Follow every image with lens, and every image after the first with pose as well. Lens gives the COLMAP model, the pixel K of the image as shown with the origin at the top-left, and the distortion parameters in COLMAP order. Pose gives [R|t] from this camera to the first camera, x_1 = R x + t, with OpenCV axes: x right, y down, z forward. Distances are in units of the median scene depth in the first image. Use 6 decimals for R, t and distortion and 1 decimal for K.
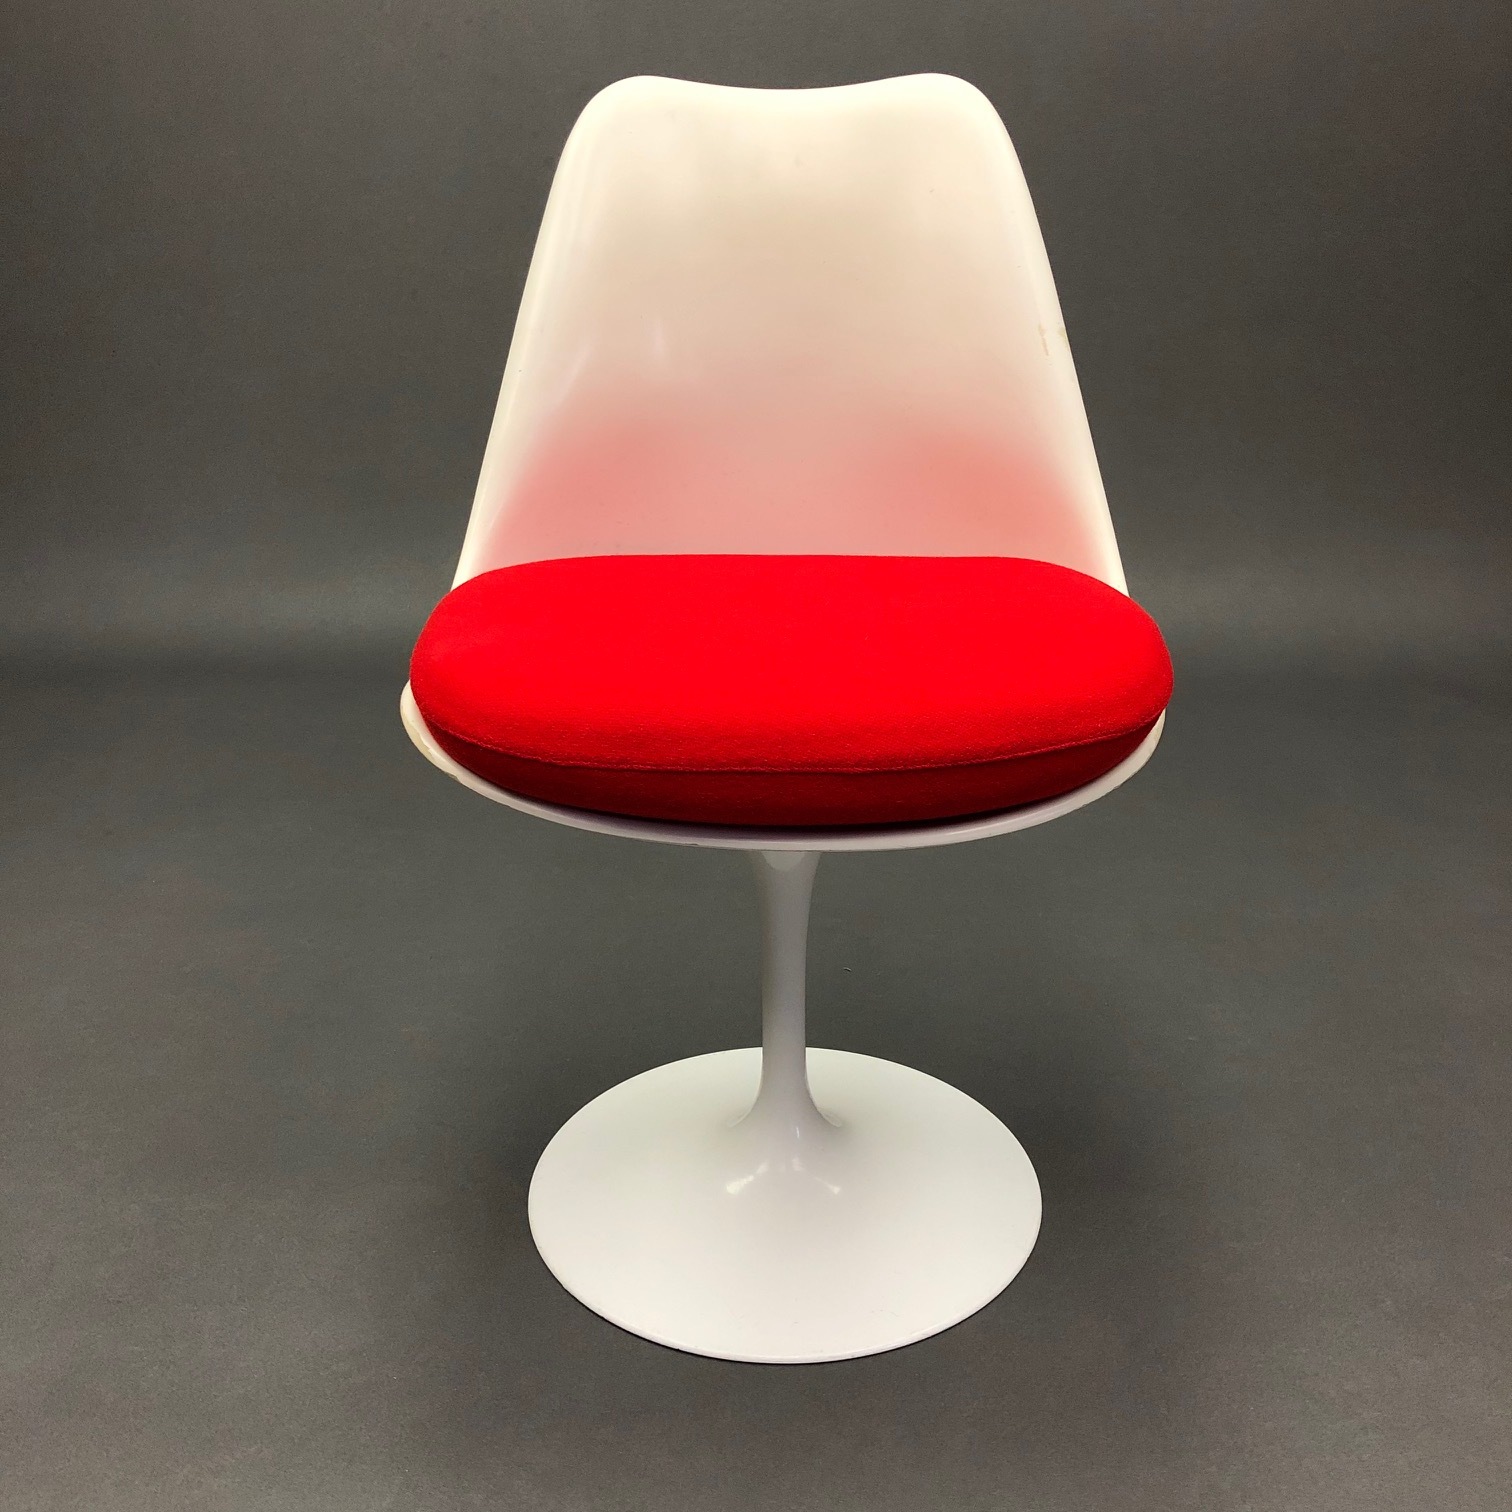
lens RADIAL K [[1661.8, 0, 756.0], [0, 1661.8, 756.0], [0, 0, 1]] dist [-0.000086, 0.045438]
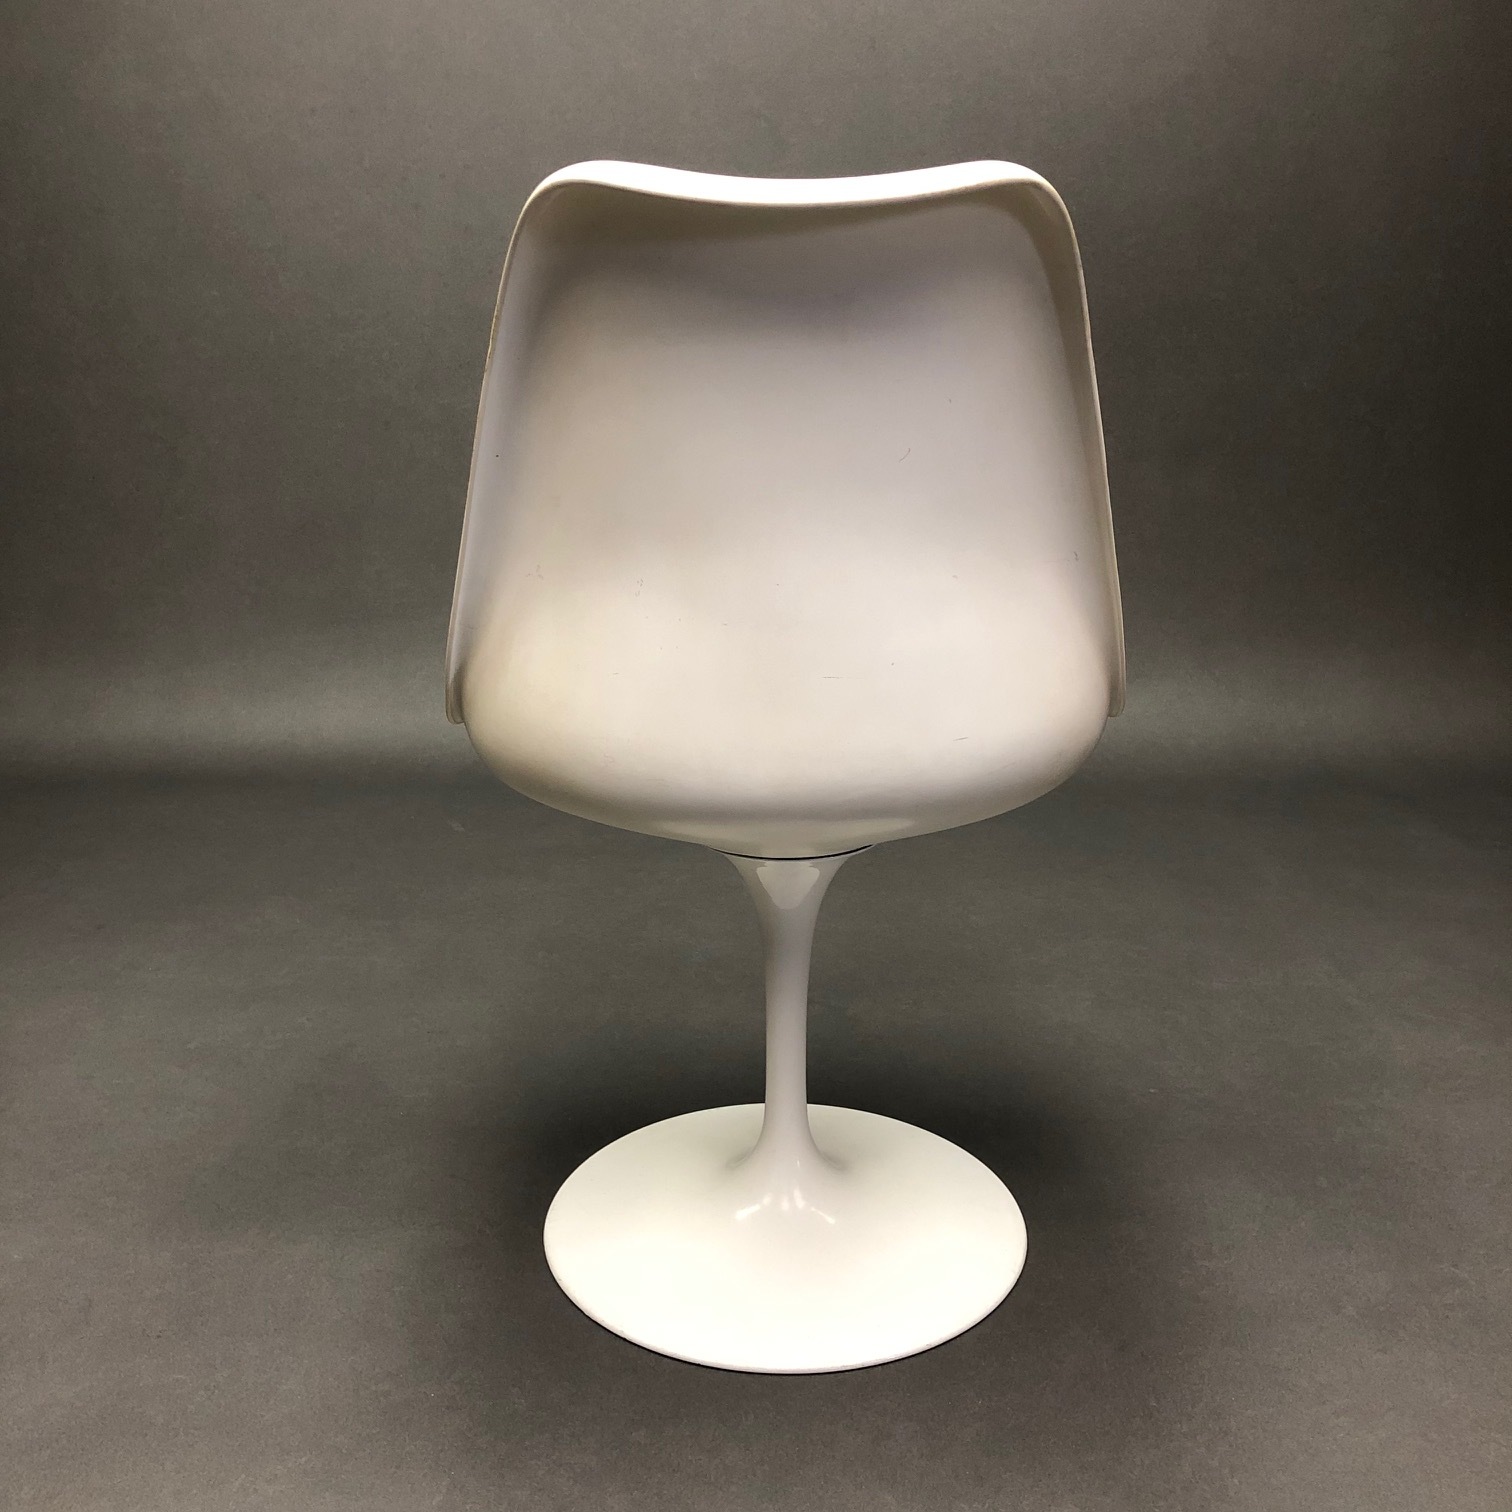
lens RADIAL K [[1661.8, 0, 756.0], [0, 1661.8, 756.0], [0, 0, 1]] dist [-0.000086, 0.045438]
pose [[0.998634, -0.005415, 0.051962, -0.063059], [0.010083, 0.995889, -0.090014, 0.065167], [-0.051261, 0.090415, 0.994584, -0.094778]]
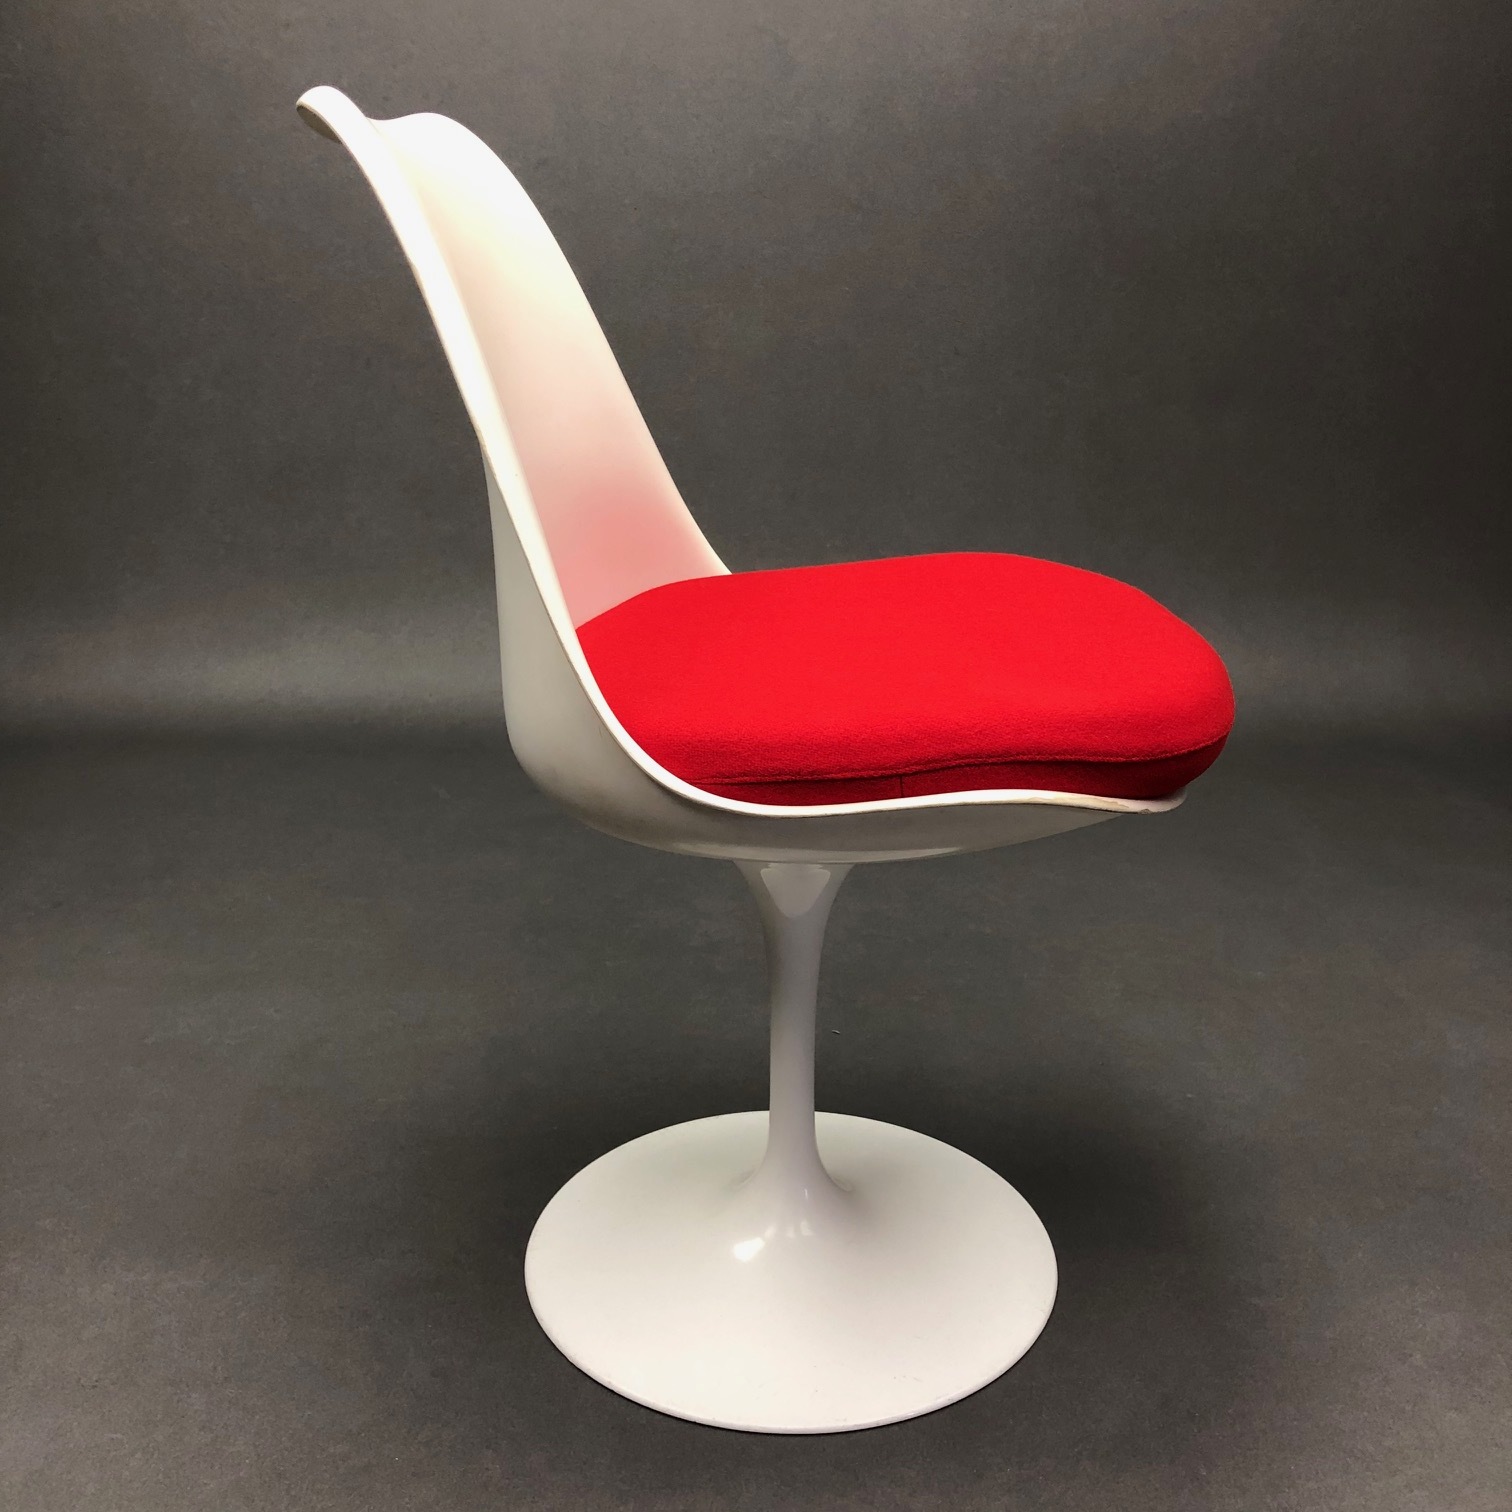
lens RADIAL K [[1661.8, 0, 756.0], [0, 1661.8, 756.0], [0, 0, 1]] dist [-0.000086, 0.045438]
pose [[0.998743, -0.004598, 0.049919, -0.057151], [0.007302, 0.998508, -0.054122, 0.026858], [-0.049596, 0.054419, 0.997286, 0.023945]]
